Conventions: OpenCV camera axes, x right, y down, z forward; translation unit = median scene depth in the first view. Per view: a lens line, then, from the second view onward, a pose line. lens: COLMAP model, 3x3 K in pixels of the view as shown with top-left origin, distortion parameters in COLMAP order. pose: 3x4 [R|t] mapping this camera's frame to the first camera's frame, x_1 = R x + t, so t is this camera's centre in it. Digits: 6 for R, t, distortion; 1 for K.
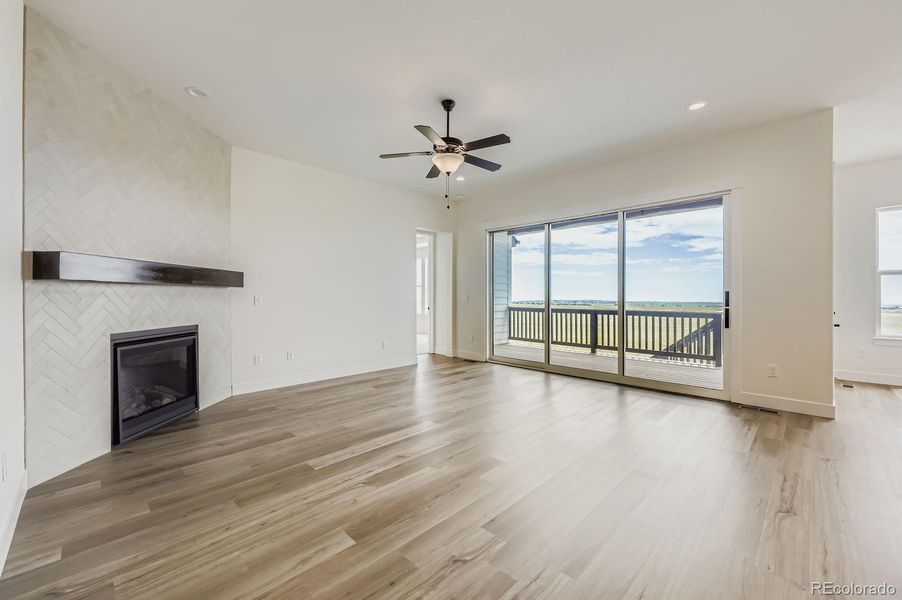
lens RADIAL K [[365.1, 0, 455.1], [0, 365.1, 298.5], [0, 0, 1]] dist [-0.000069, -0.000435]
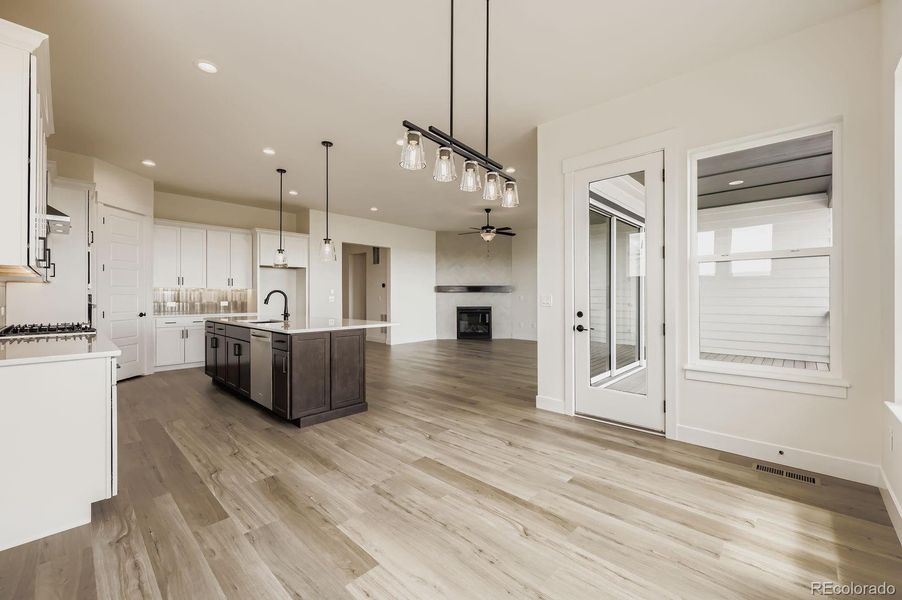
lens RADIAL K [[365.1, 0, 474.8], [0, 365.1, 297.9], [0, 0, 1]] dist [-0.000069, -0.000435]
pose [[0.093357, 0.004606, -0.995622, 2.021672], [-0.003228, 0.999985, 0.004324, -0.002993], [0.995627, 0.002810, 0.093370, 0.628052]]
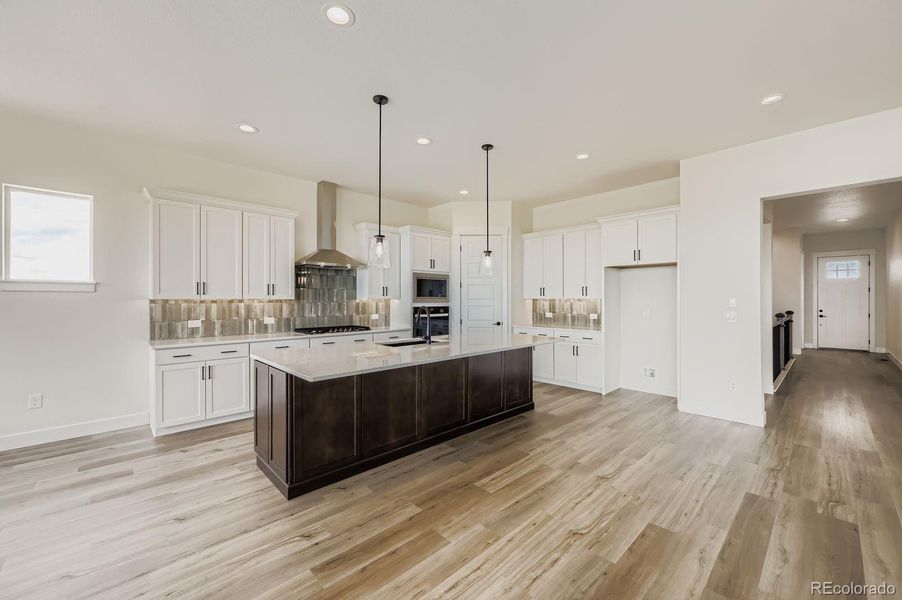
lens RADIAL K [[365.1, 0, 453.1], [0, 365.1, 297.1], [0, 0, 1]] dist [-0.000069, -0.000435]
pose [[-0.999790, 0.005264, 0.019781, 0.654815], [0.005295, 0.999985, 0.001510, -0.046655], [-0.019773, 0.001615, -0.999803, 1.077761]]
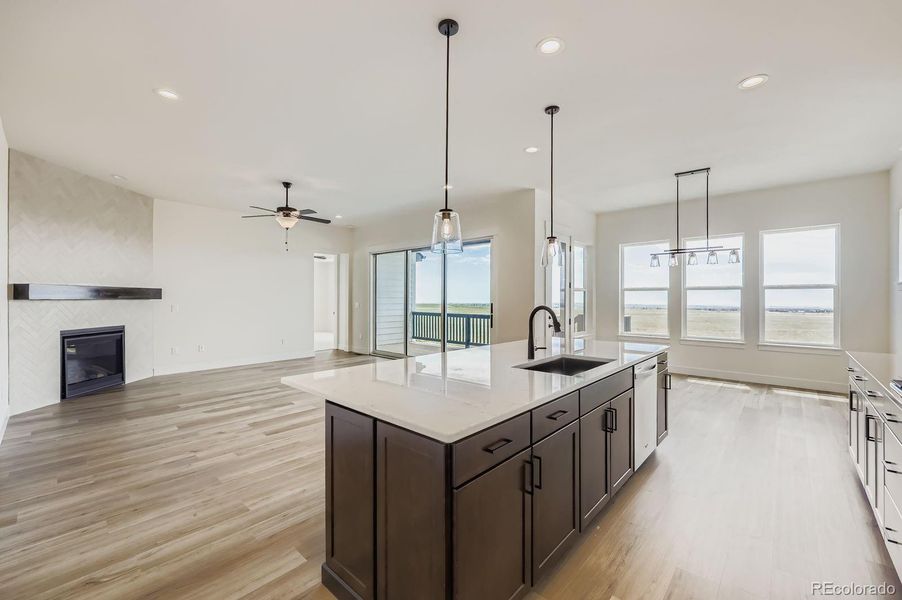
lens RADIAL K [[365.1, 0, 447.4], [0, 365.1, 301.0], [0, 0, 1]] dist [-0.000069, -0.000435]
pose [[0.999255, 0.003246, 0.038456, 0.544492], [-0.003243, 0.999995, -0.000127, -0.031147], [-0.038456, 0.000003, 0.999260, -0.525873]]
